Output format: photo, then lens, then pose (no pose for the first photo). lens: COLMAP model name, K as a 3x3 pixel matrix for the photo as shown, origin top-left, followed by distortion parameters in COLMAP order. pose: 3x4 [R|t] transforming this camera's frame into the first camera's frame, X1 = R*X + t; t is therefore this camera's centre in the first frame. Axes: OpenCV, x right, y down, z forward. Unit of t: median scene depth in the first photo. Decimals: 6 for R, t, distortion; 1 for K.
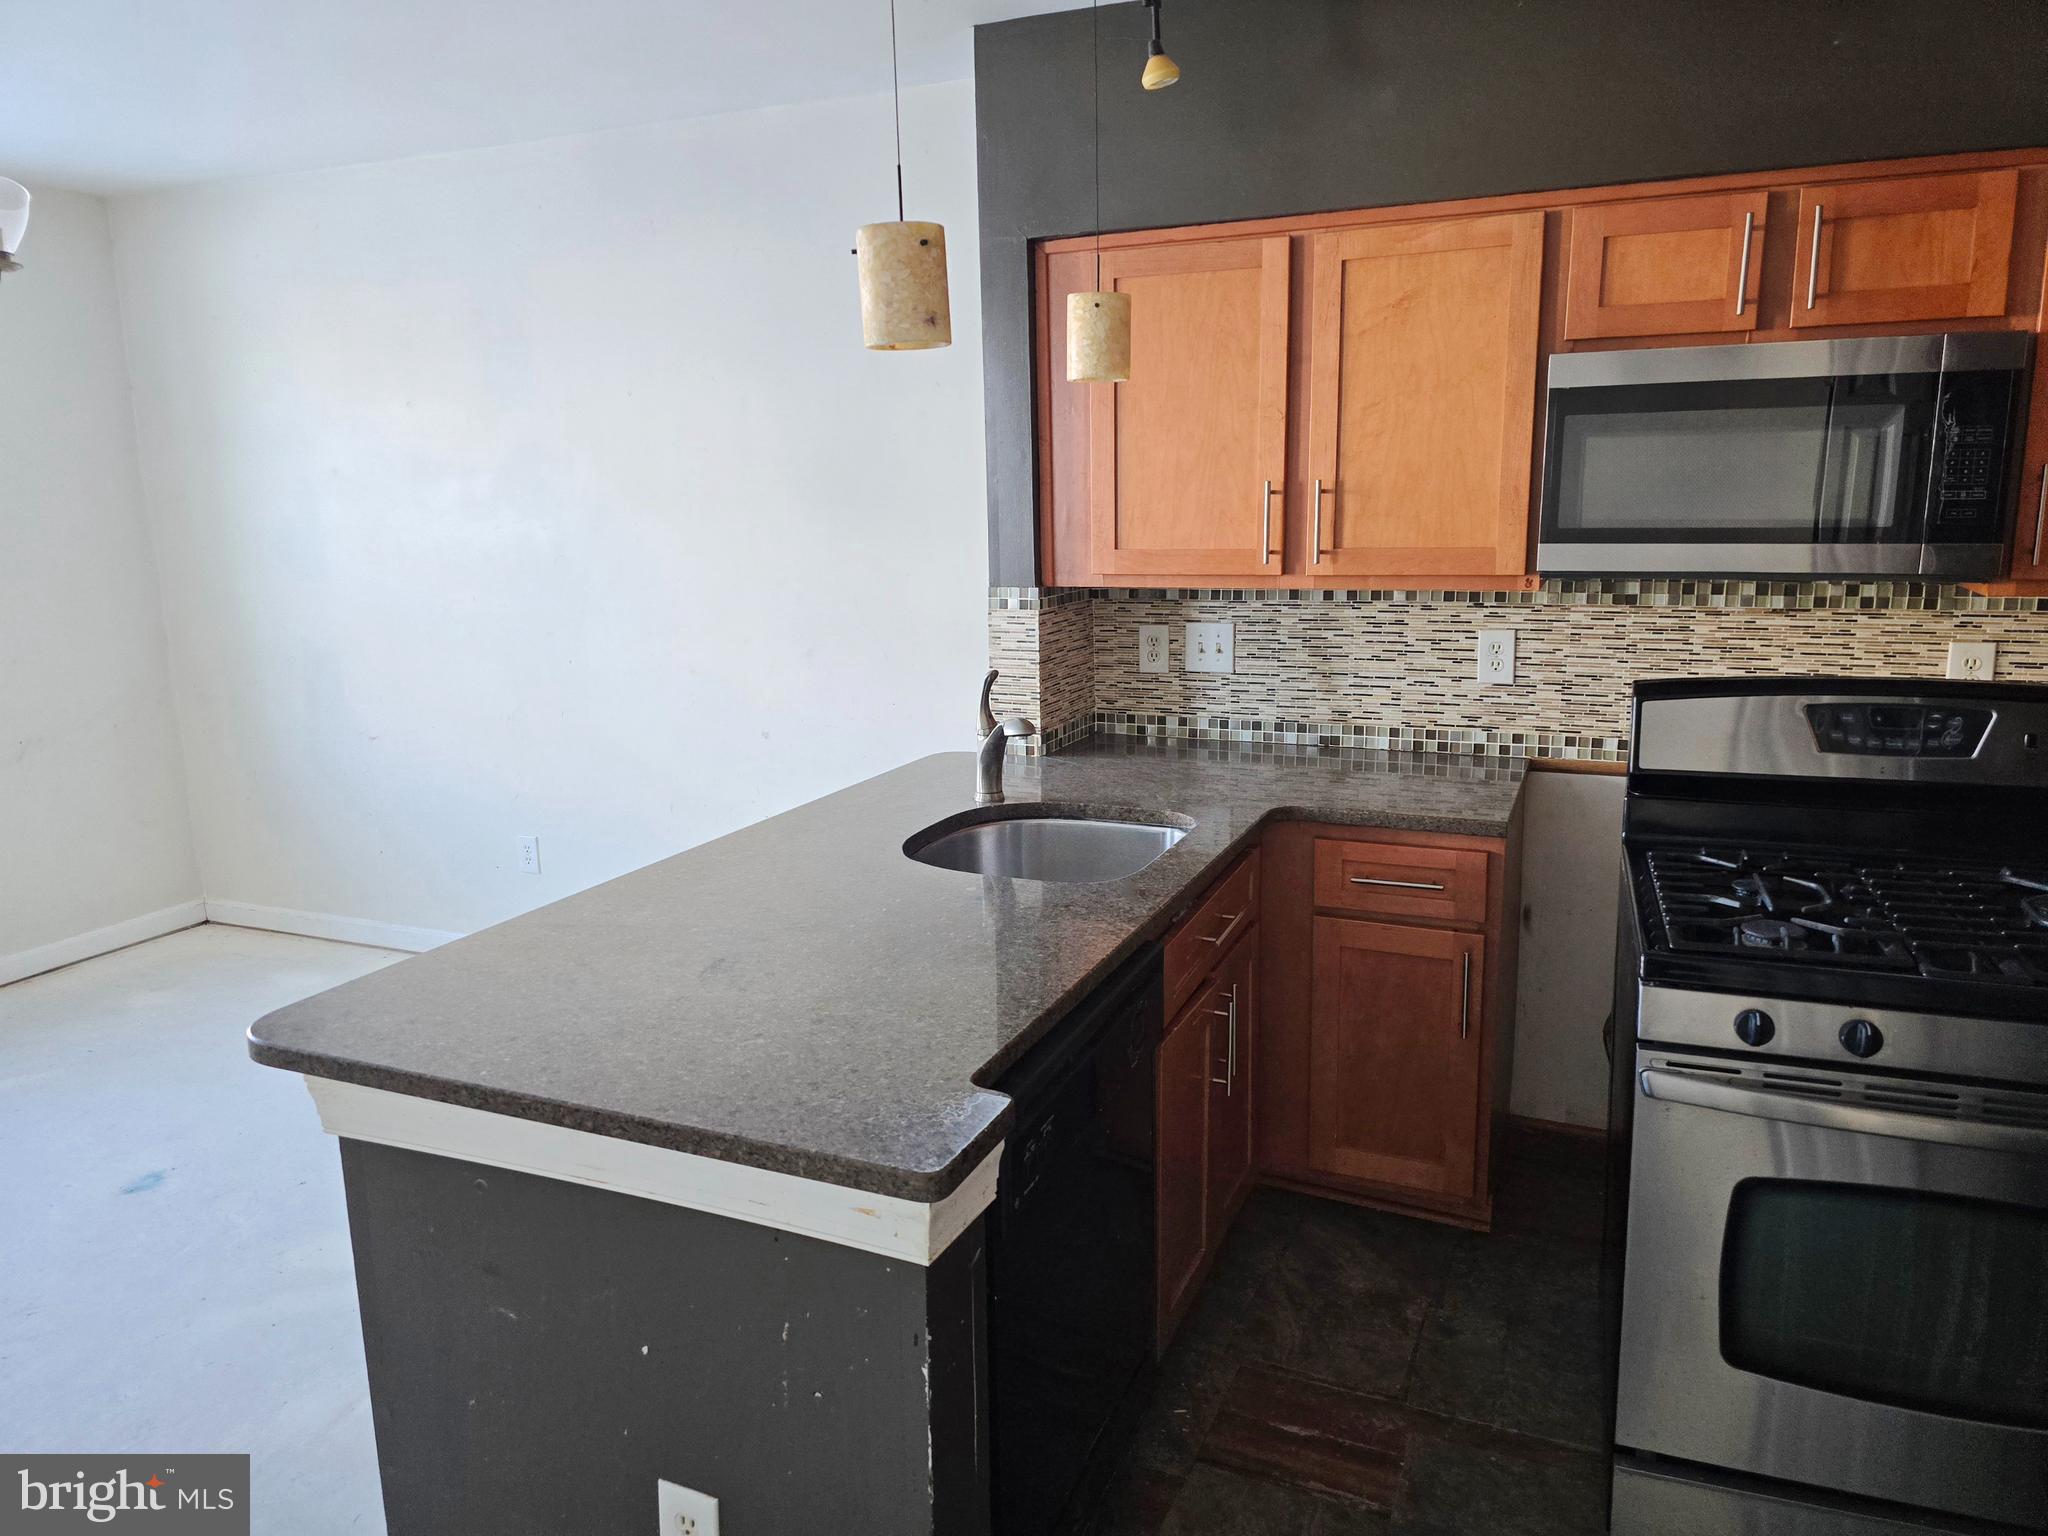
lens RADIAL K [[1398.4, 0, 1047.9], [0, 1398.4, 775.3], [0, 0, 1]] dist [0.064637, -0.057368]
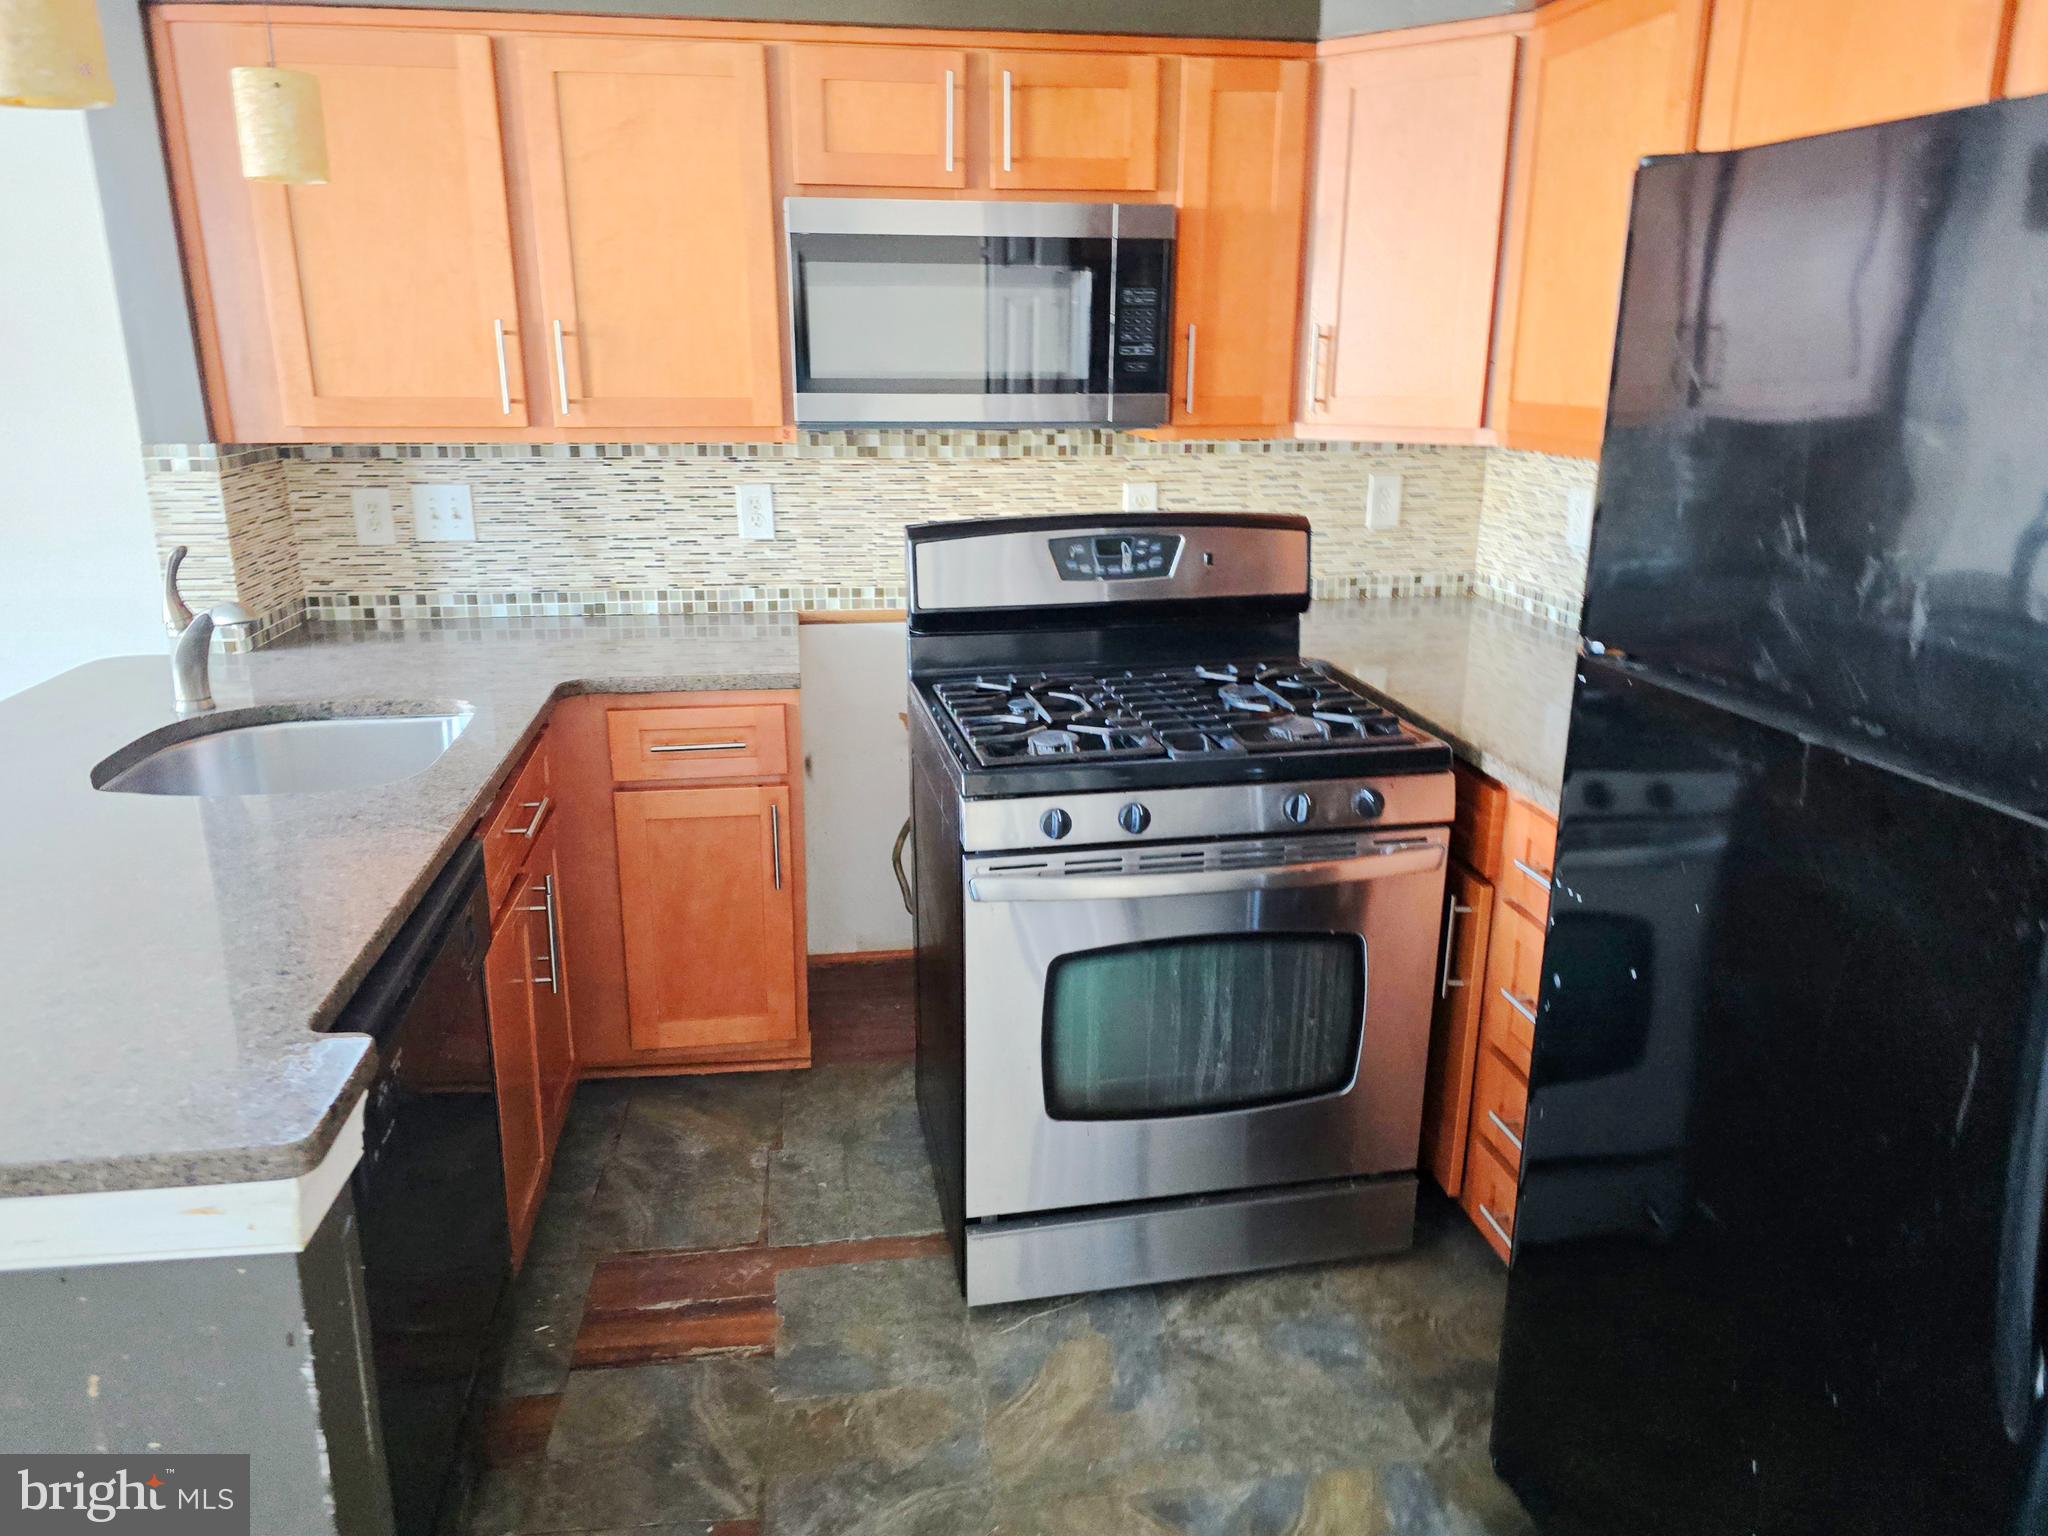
lens RADIAL K [[1398.4, 0, 1014.7], [0, 1398.4, 779.6], [0, 0, 1]] dist [0.064637, -0.057368]
pose [[0.852698, -0.135610, 0.504495, -0.054021], [0.091196, 0.989532, 0.111851, 0.009245], [-0.514382, -0.049368, 0.856139, 0.040676]]
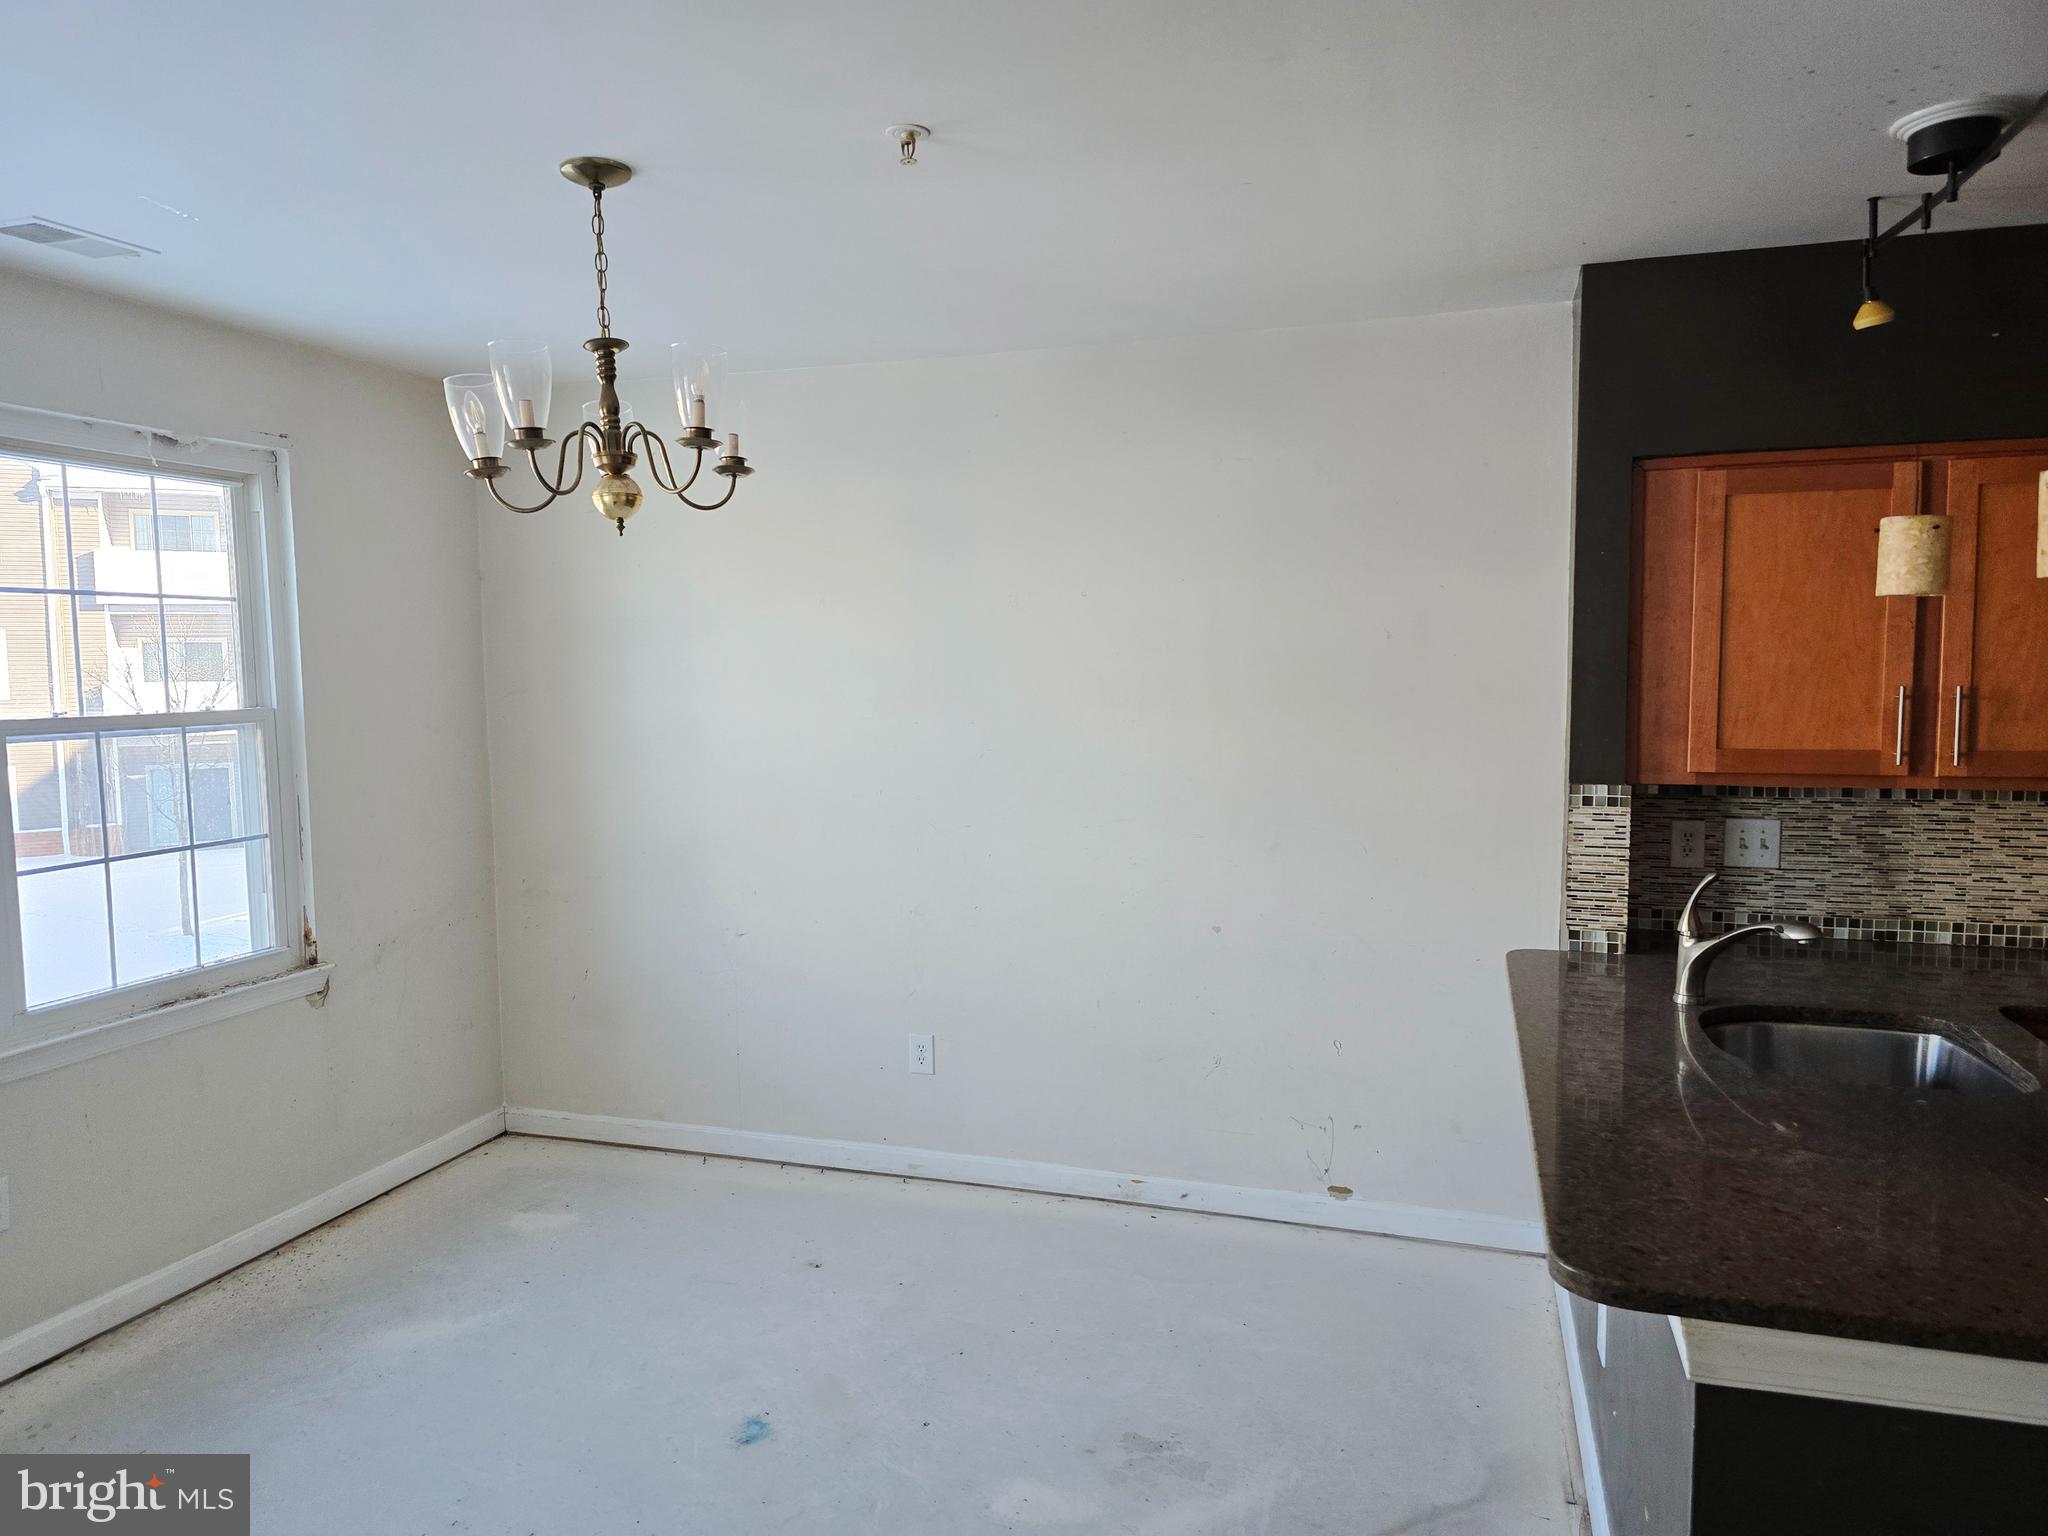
lens RADIAL K [[1398.4, 0, 977.7], [0, 1398.4, 781.4], [0, 0, 1]] dist [0.064637, -0.057368]
pose [[0.995430, 0.002426, 0.095468, -0.577331], [0.009194, 0.992600, -0.121083, -0.017744], [-0.095056, 0.121407, 0.988041, 0.035520]]
